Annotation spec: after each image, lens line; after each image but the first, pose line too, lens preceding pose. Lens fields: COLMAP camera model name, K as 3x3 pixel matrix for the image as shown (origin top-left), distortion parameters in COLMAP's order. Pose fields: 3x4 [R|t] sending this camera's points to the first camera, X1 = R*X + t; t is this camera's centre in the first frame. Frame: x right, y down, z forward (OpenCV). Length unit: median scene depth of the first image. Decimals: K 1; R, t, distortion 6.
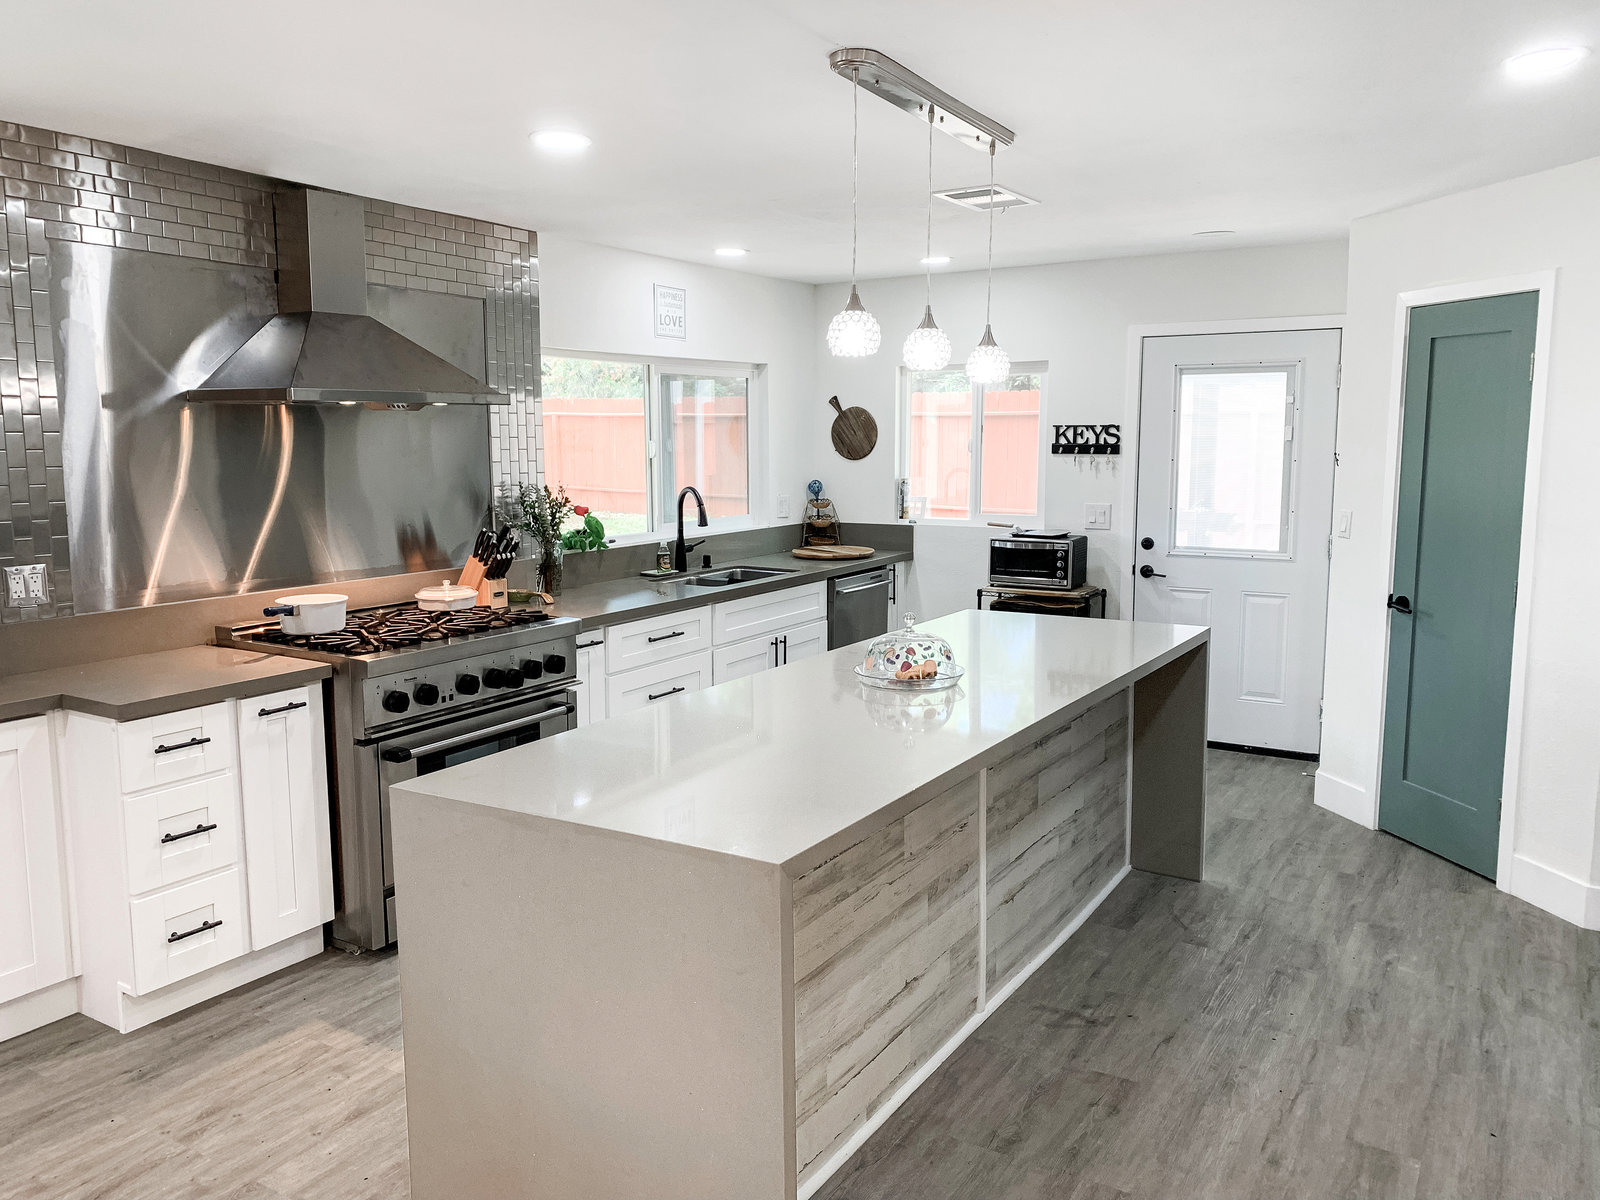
lens RADIAL K [[1227.7, 0, 741.0], [0, 1227.7, 598.1], [0, 0, 1]] dist [0.004554, 0.002255]
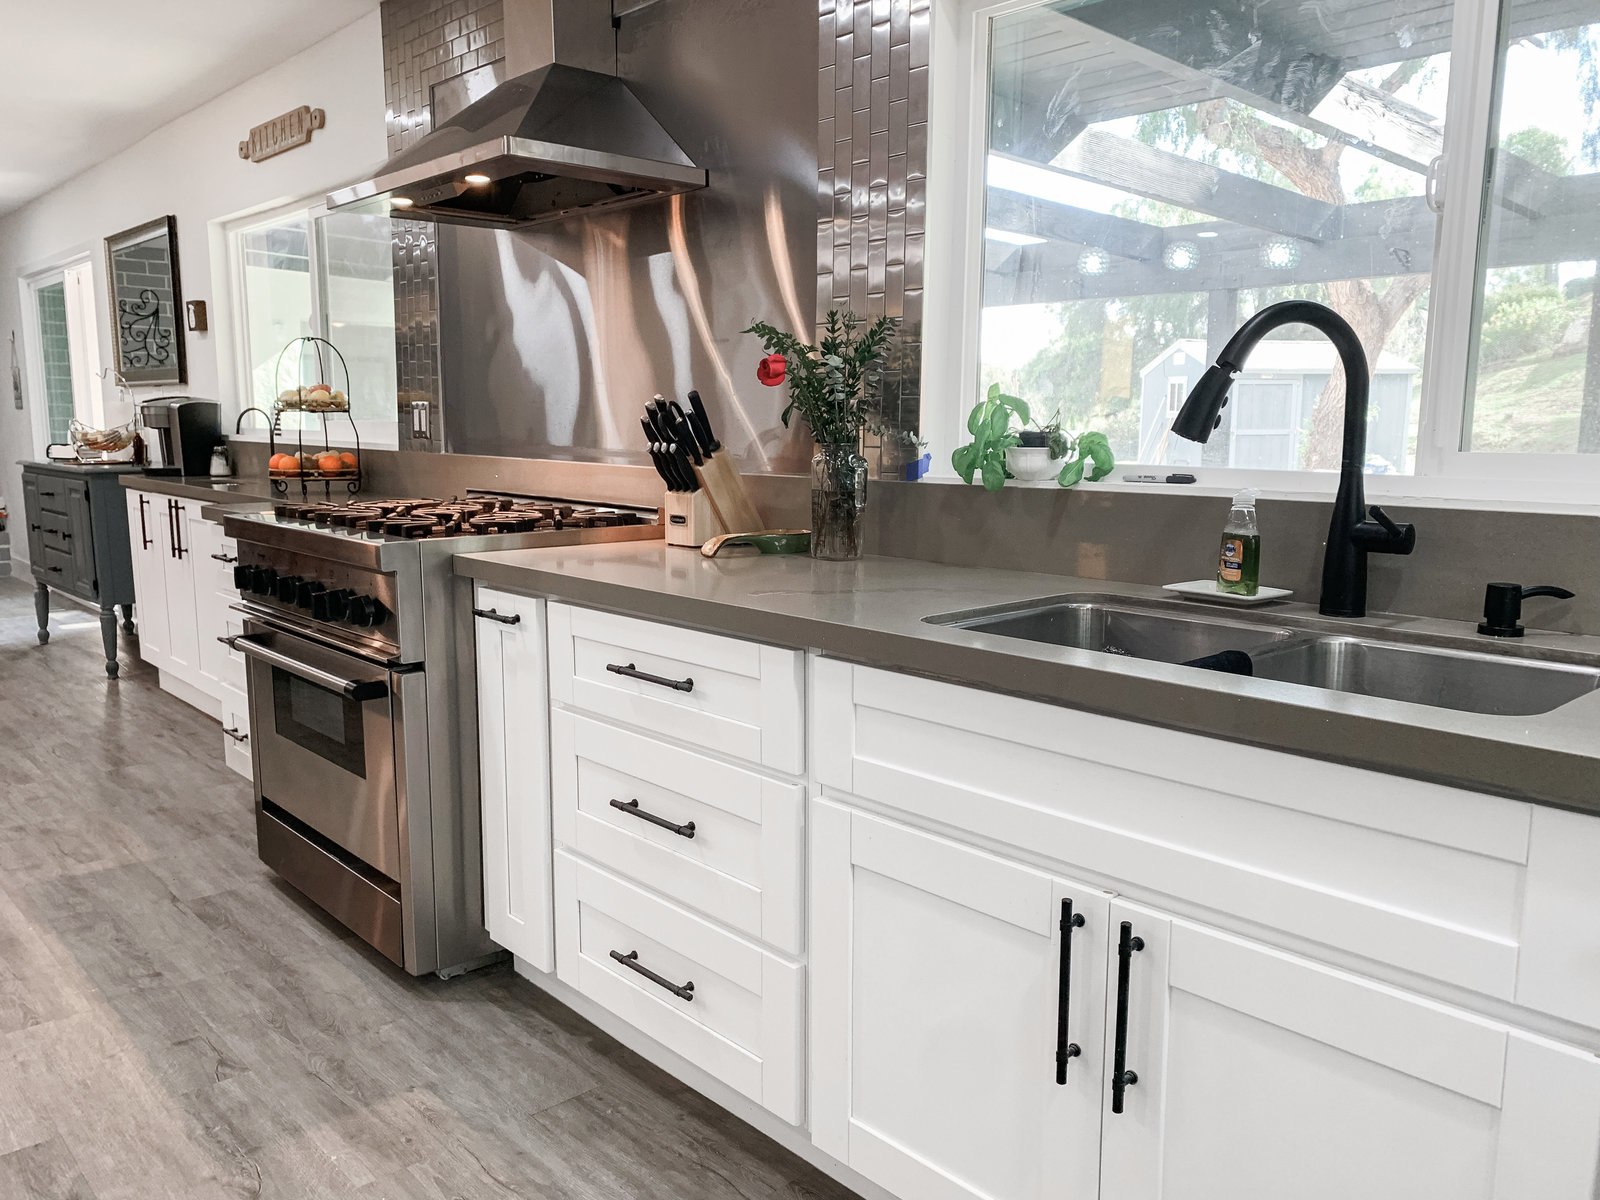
lens RADIAL K [[1203.5, 0, 800.0], [0, 1203.5, 600.0], [0, 0, 1]] dist [0.003600, 0.000127]
pose [[-0.222539, 0.149131, -0.963450, 0.288971], [-0.137570, 0.973540, 0.182469, -0.067590], [0.965169, 0.173148, -0.196134, 1.085771]]
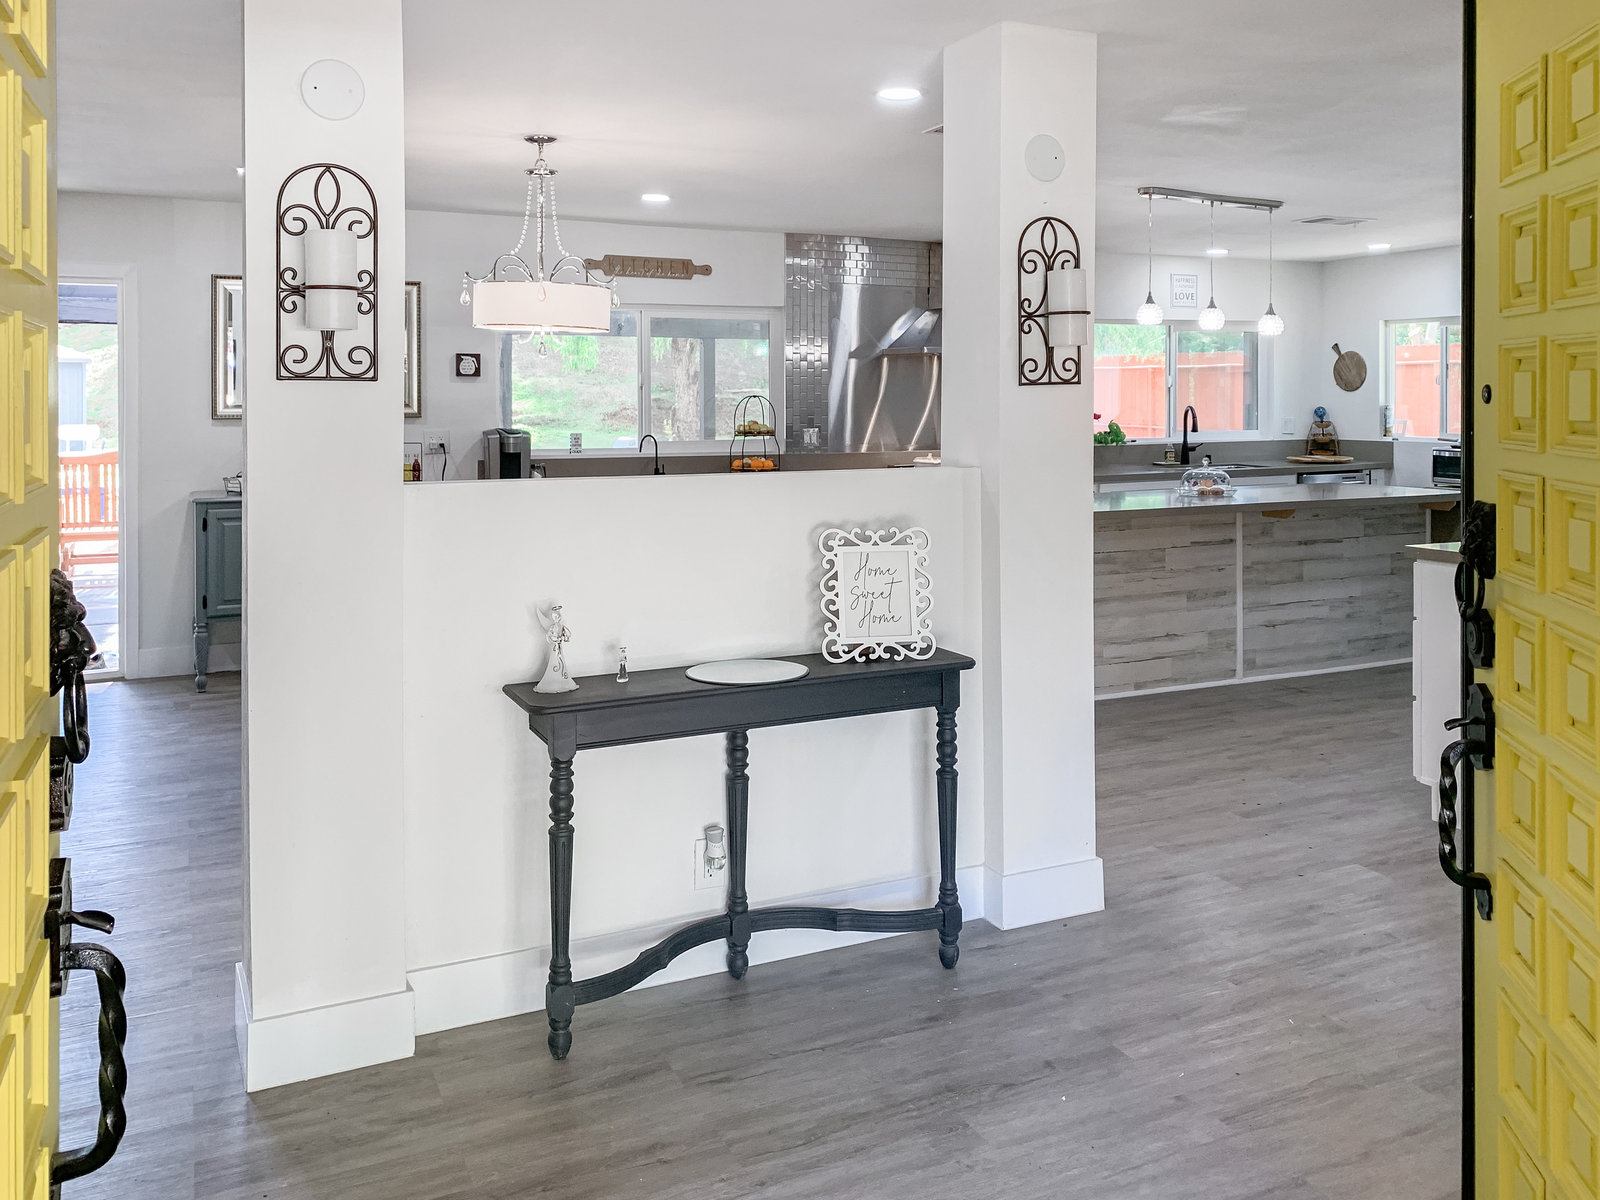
lens RADIAL K [[1258.9, 0, 787.5], [0, 1258.9, 593.4], [0, 0, 1]] dist [0.076701, -0.003453]
pose [[0.856339, 0.089224, -0.508647, 0.396945], [-0.074876, 0.996005, 0.048654, 0.113477], [0.510956, -0.003579, 0.859599, -0.685816]]
